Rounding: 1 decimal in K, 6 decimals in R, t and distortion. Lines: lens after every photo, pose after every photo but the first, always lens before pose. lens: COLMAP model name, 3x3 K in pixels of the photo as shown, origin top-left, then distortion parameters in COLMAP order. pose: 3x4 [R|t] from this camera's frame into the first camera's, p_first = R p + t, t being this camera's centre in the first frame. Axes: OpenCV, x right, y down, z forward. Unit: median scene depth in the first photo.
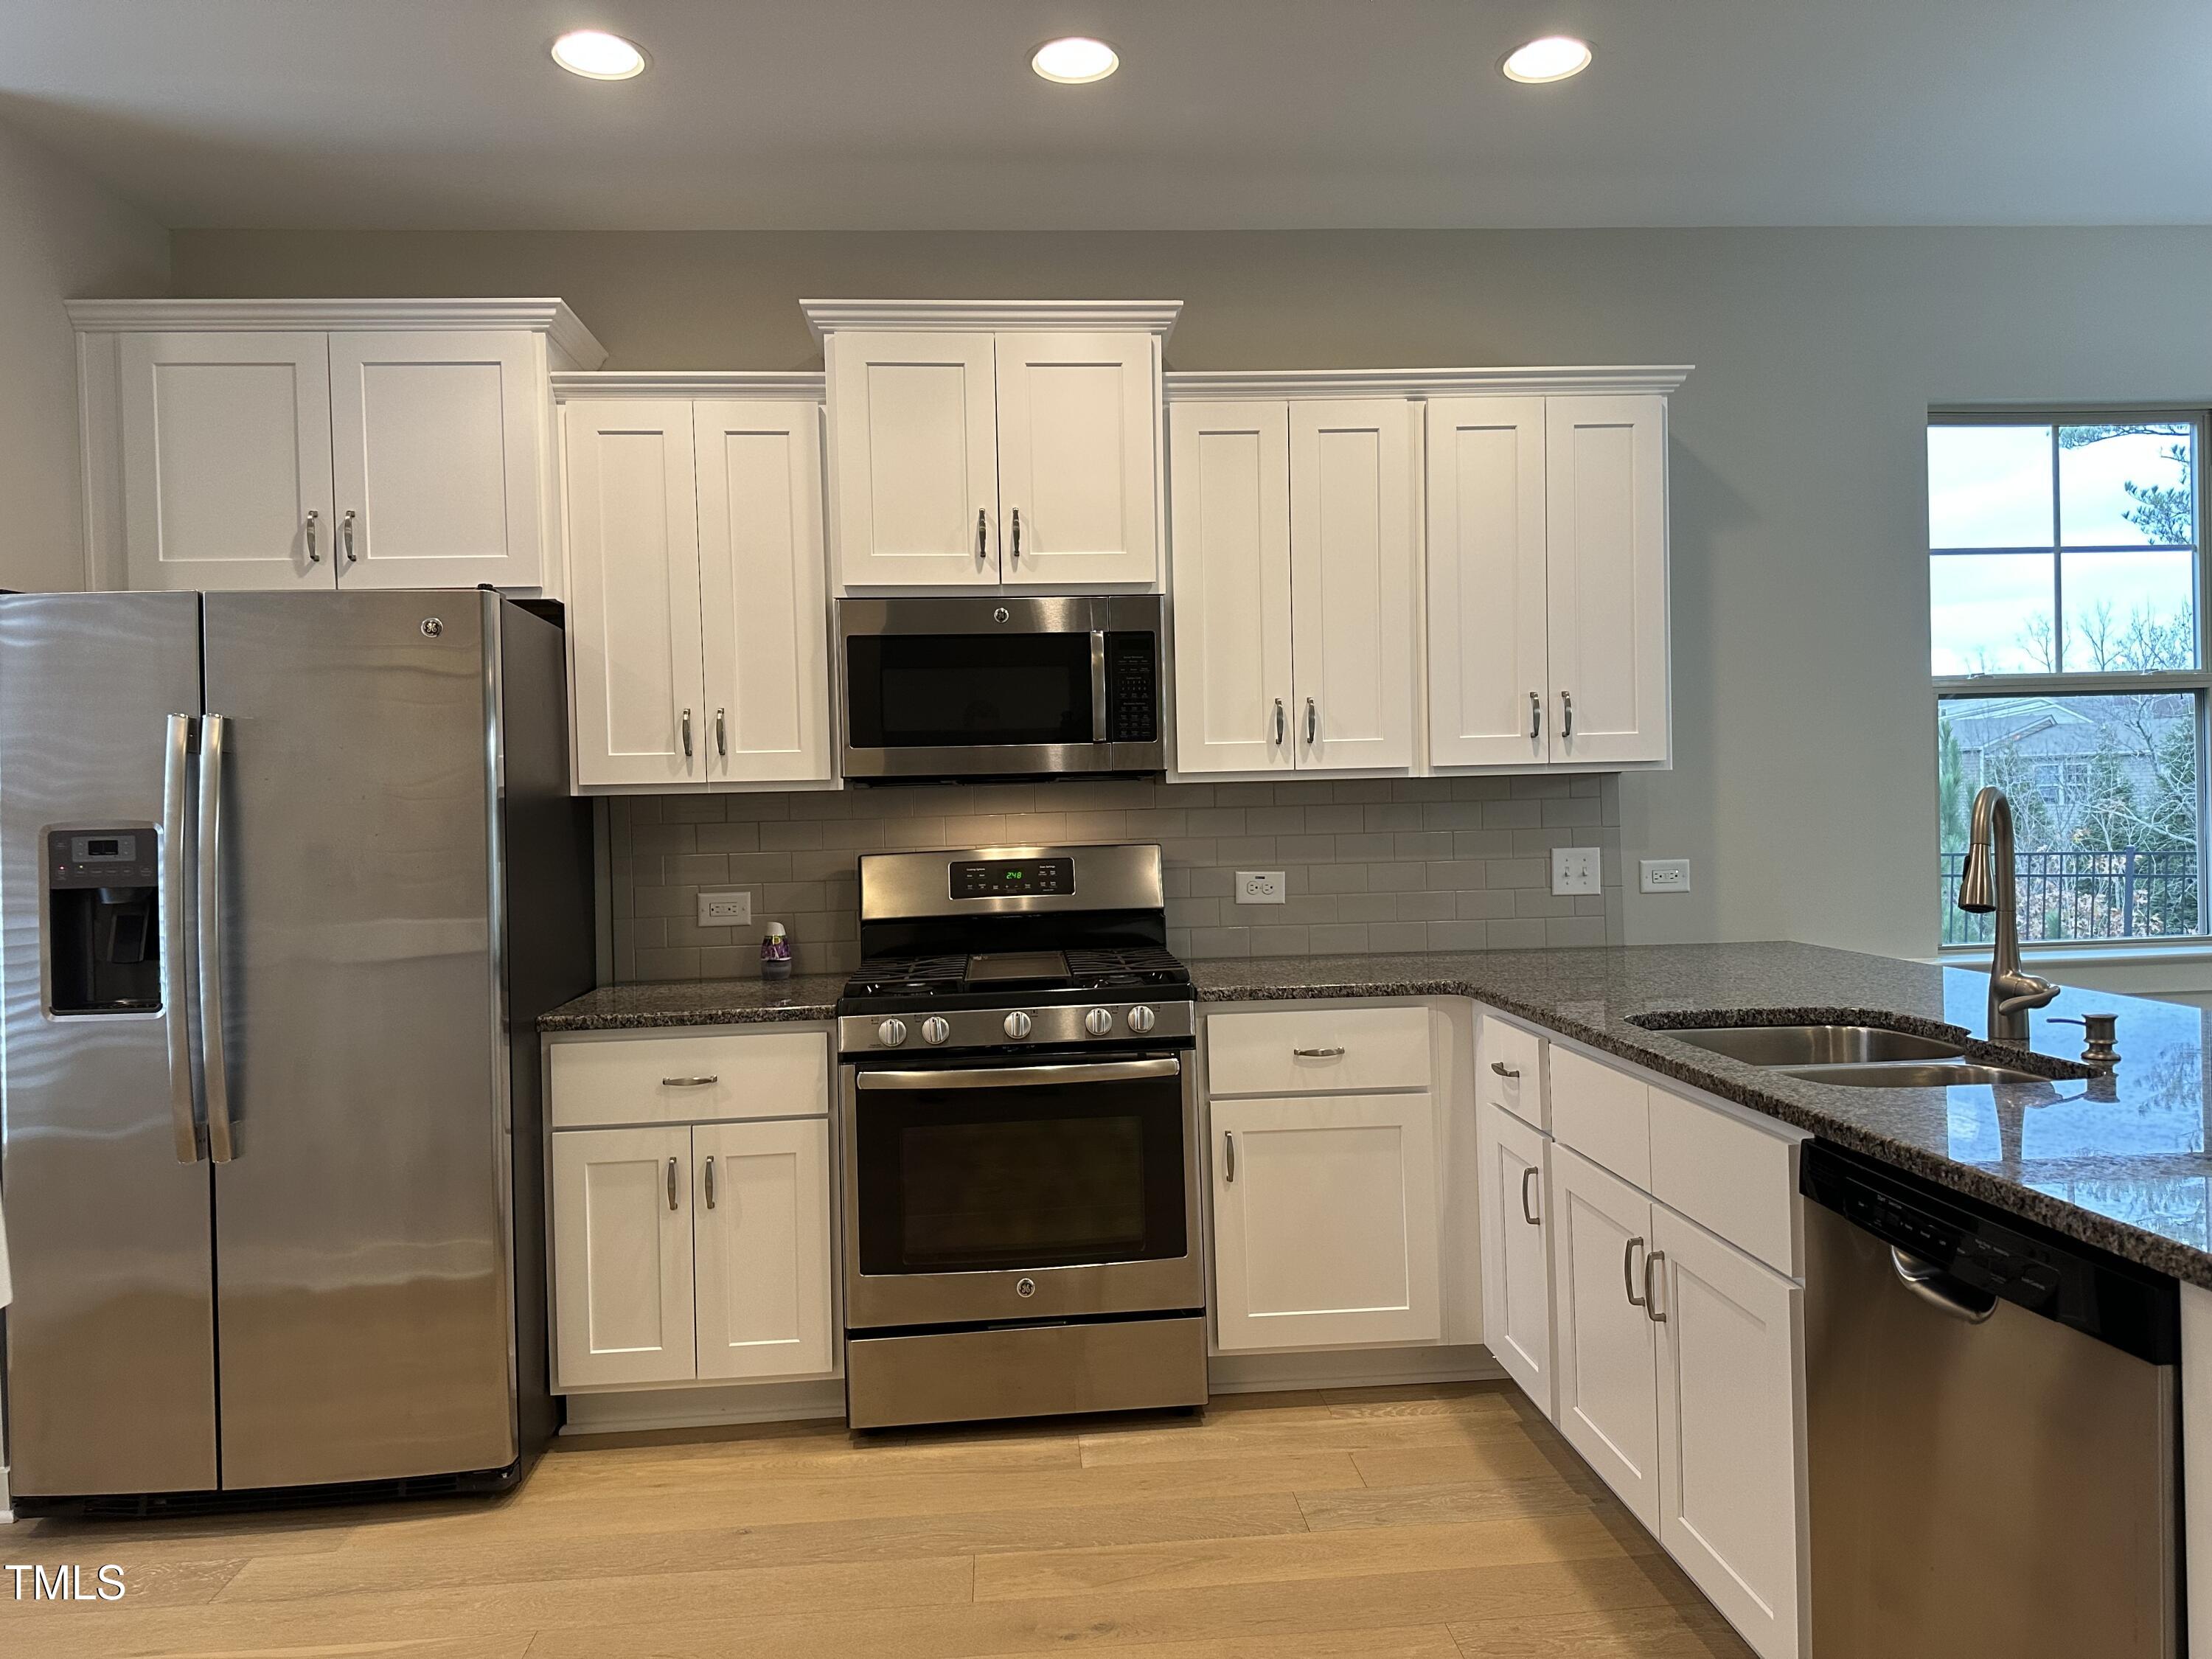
lens RADIAL K [[1578.7, 0, 1112.4], [0, 1578.7, 840.0], [0, 0, 1]] dist [0.096095, -0.166865]
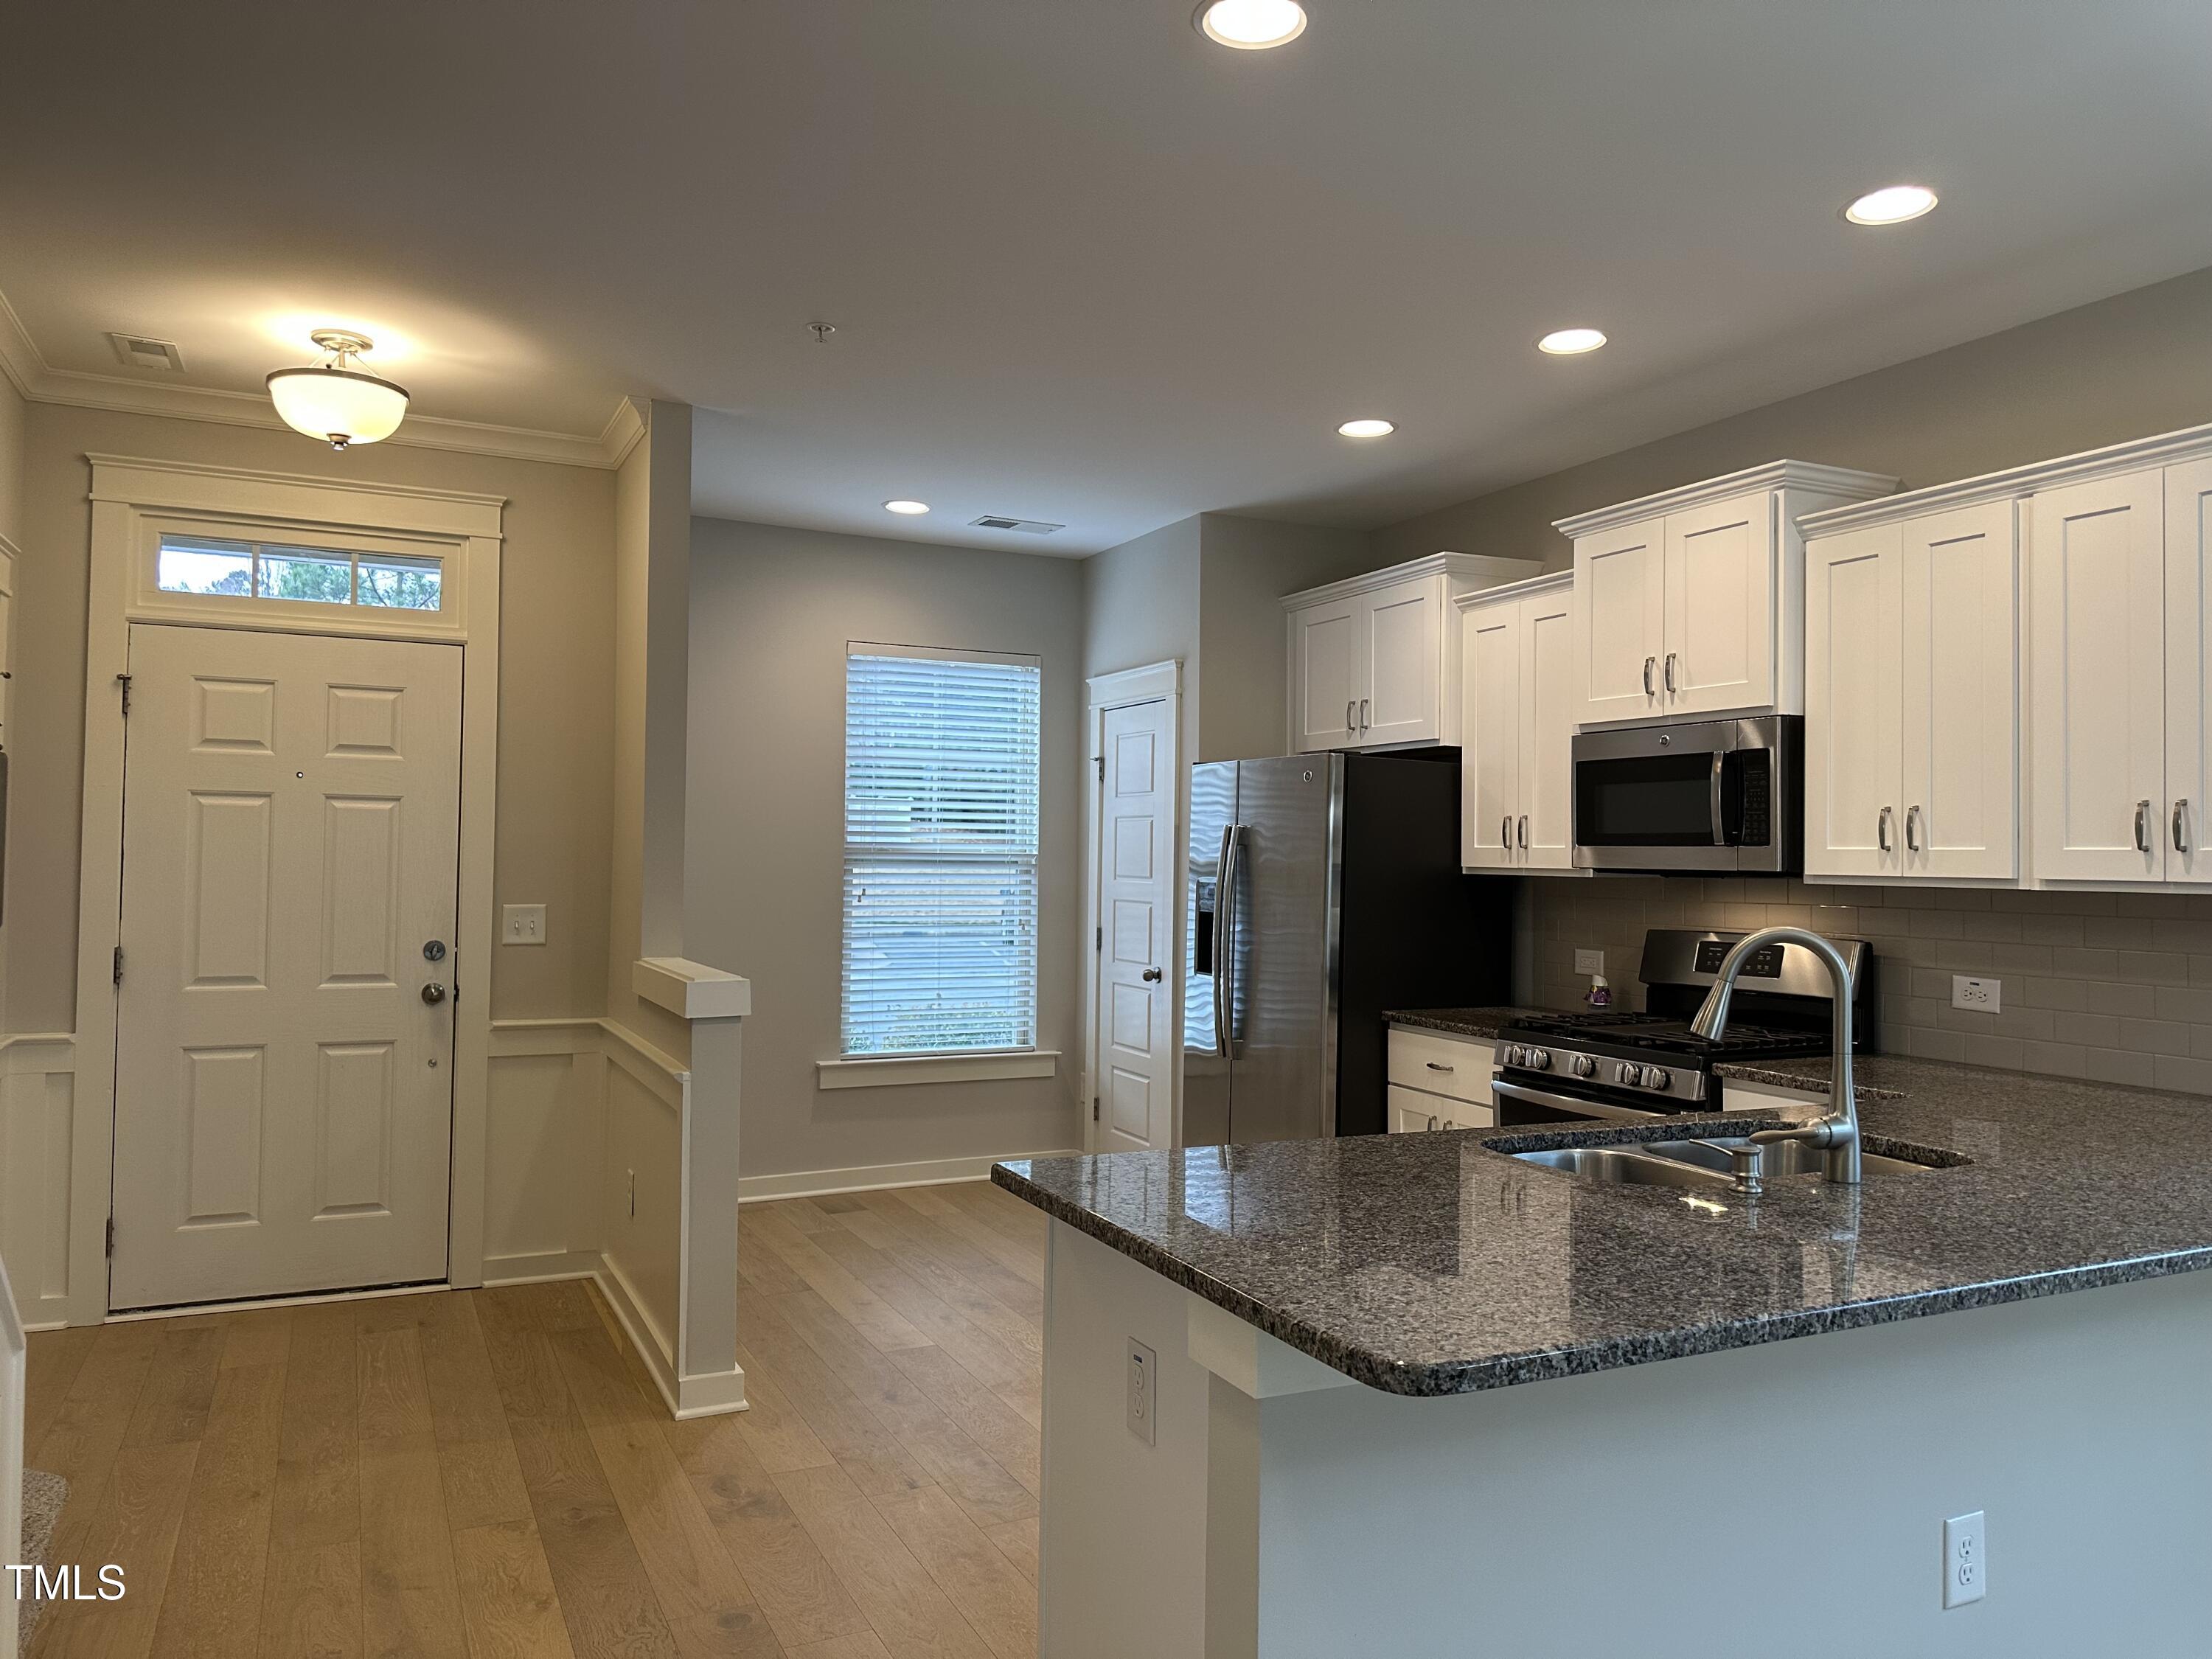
lens RADIAL K [[1569.9, 0, 1066.4], [0, 1569.9, 857.5], [0, 0, 1]] dist [0.154864, -0.237835]
pose [[0.339936, 0.030894, -0.939941, 0.945337], [-0.049390, 0.998667, 0.014962, -0.047146], [0.939151, 0.041338, 0.341009, 0.141624]]
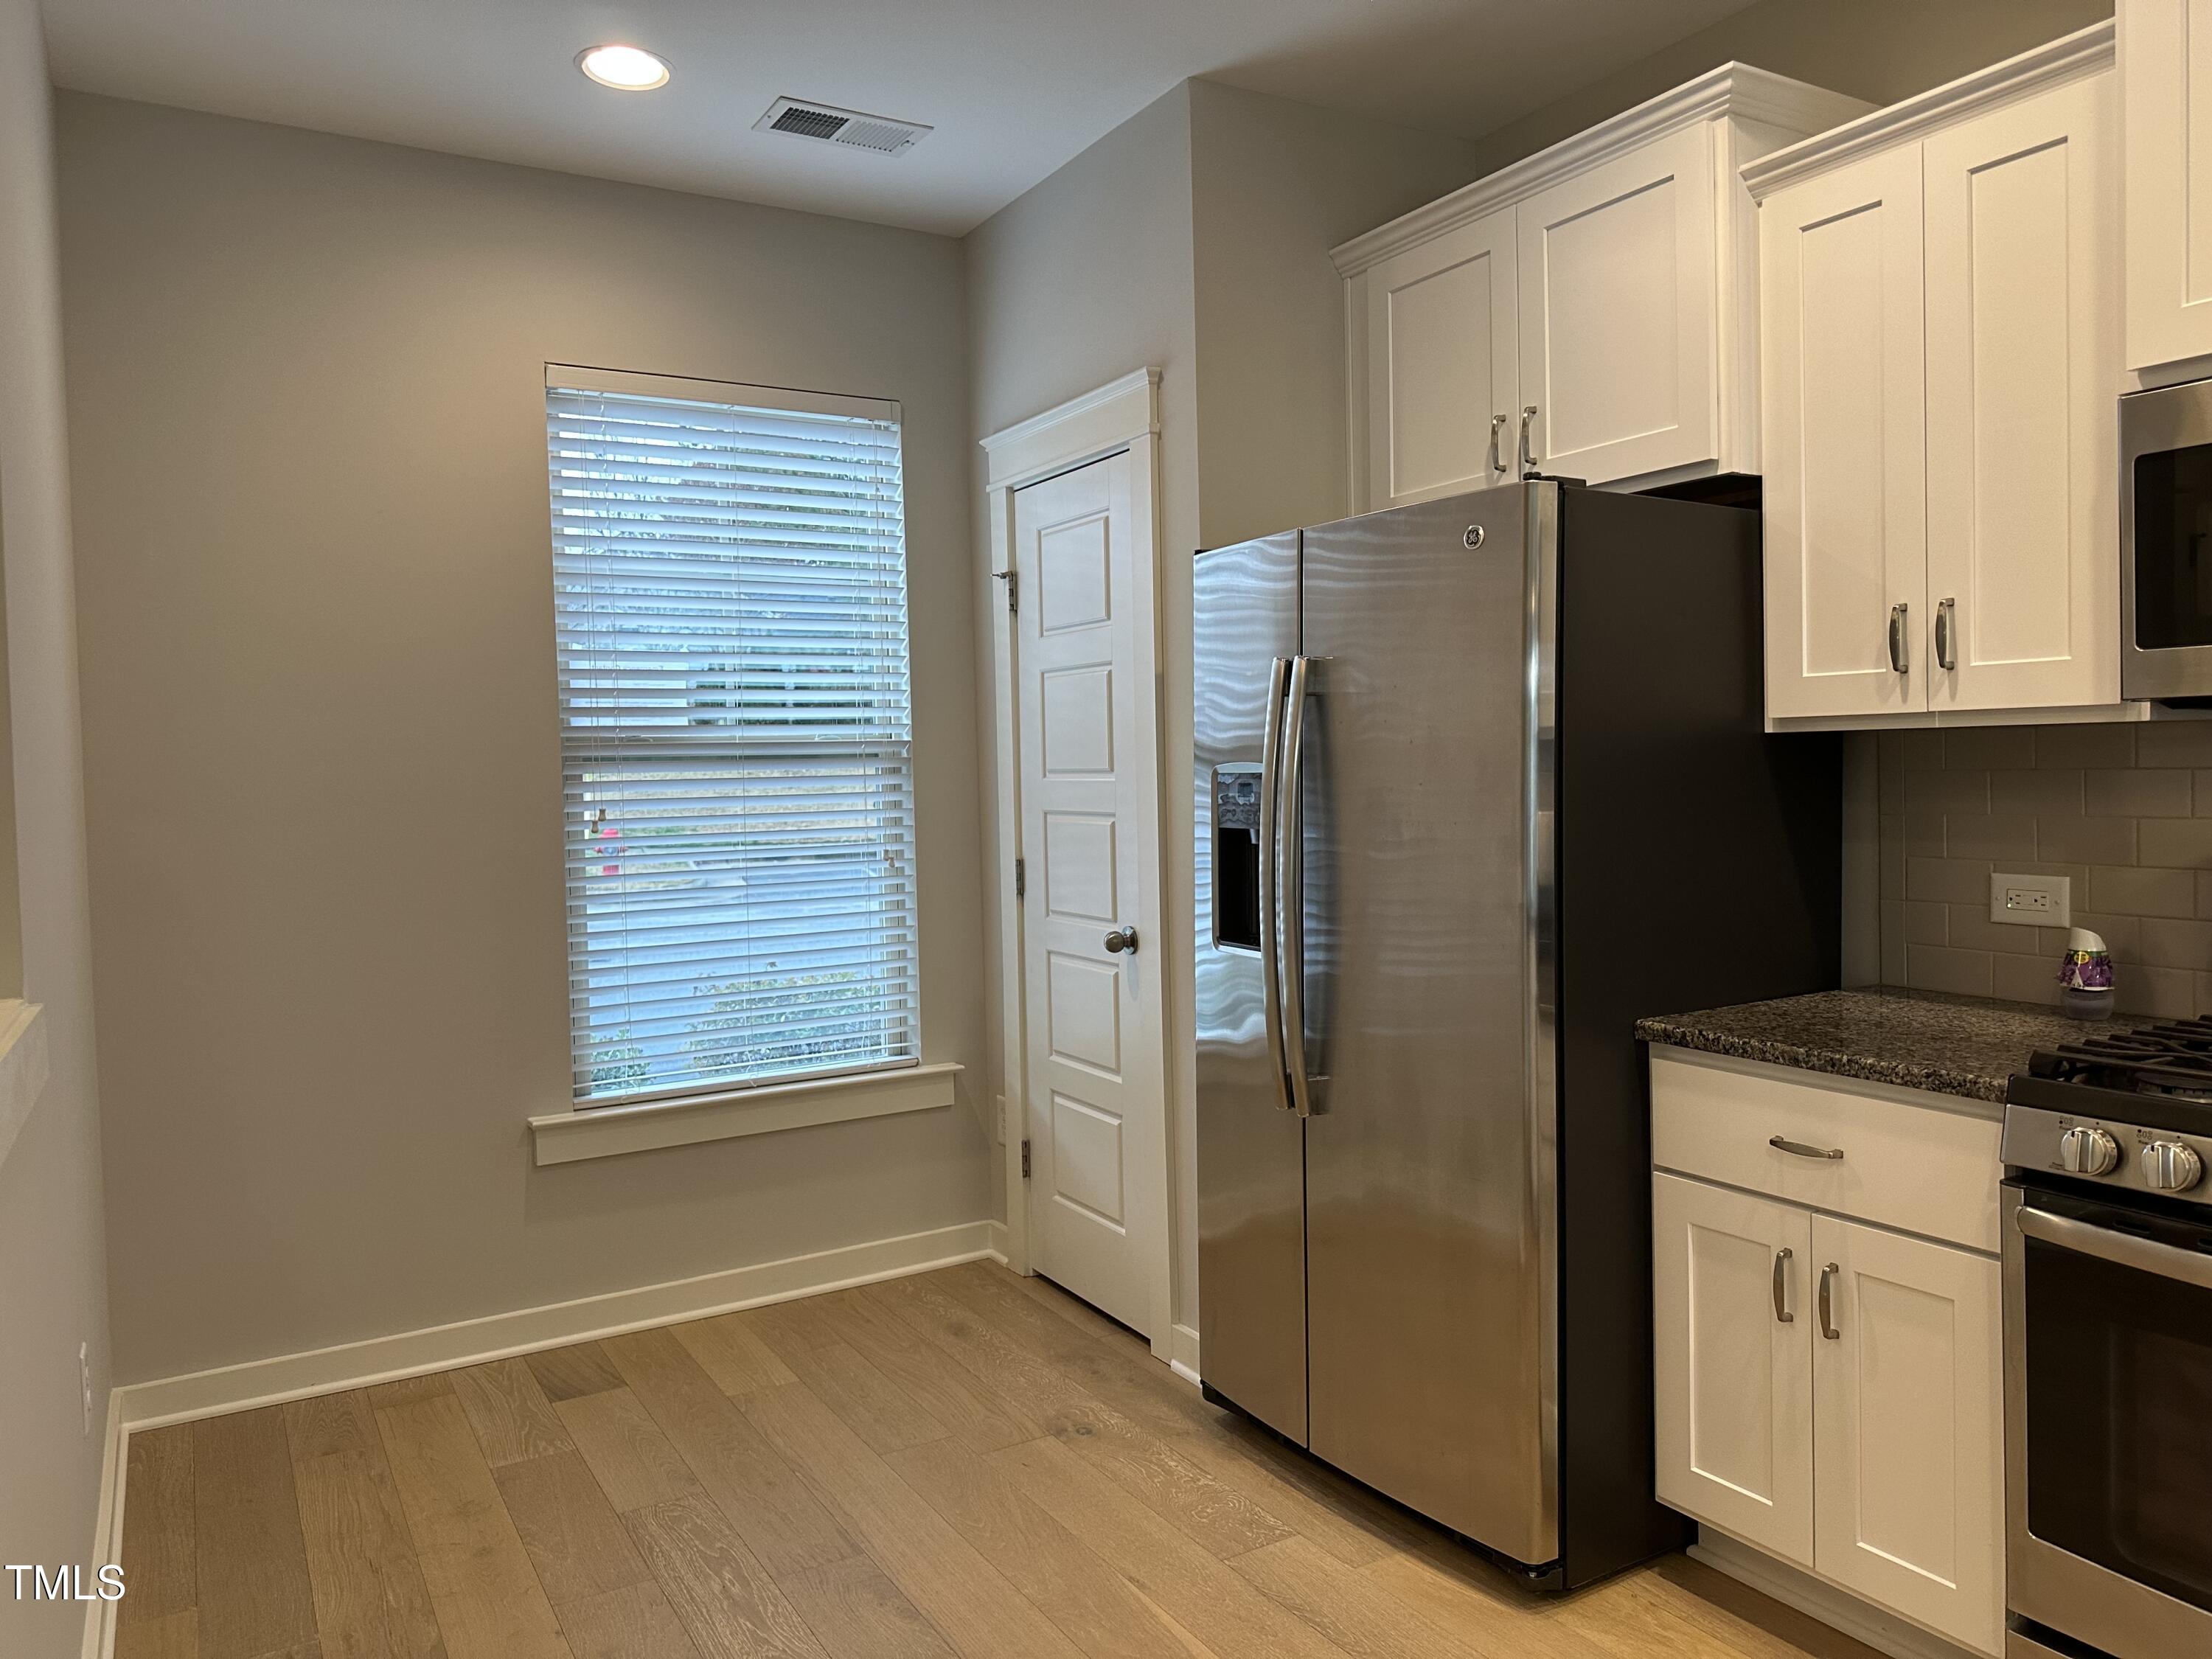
lens RADIAL K [[1520.2, 0, 1100.5], [0, 1520.2, 833.6], [0, 0, 1]] dist [0.150136, -0.224552]
pose [[0.436805, 0.057192, -0.897736, 0.185965], [-0.014527, 0.998295, 0.056530, -0.017259], [0.899439, -0.011651, 0.436891, 0.402650]]
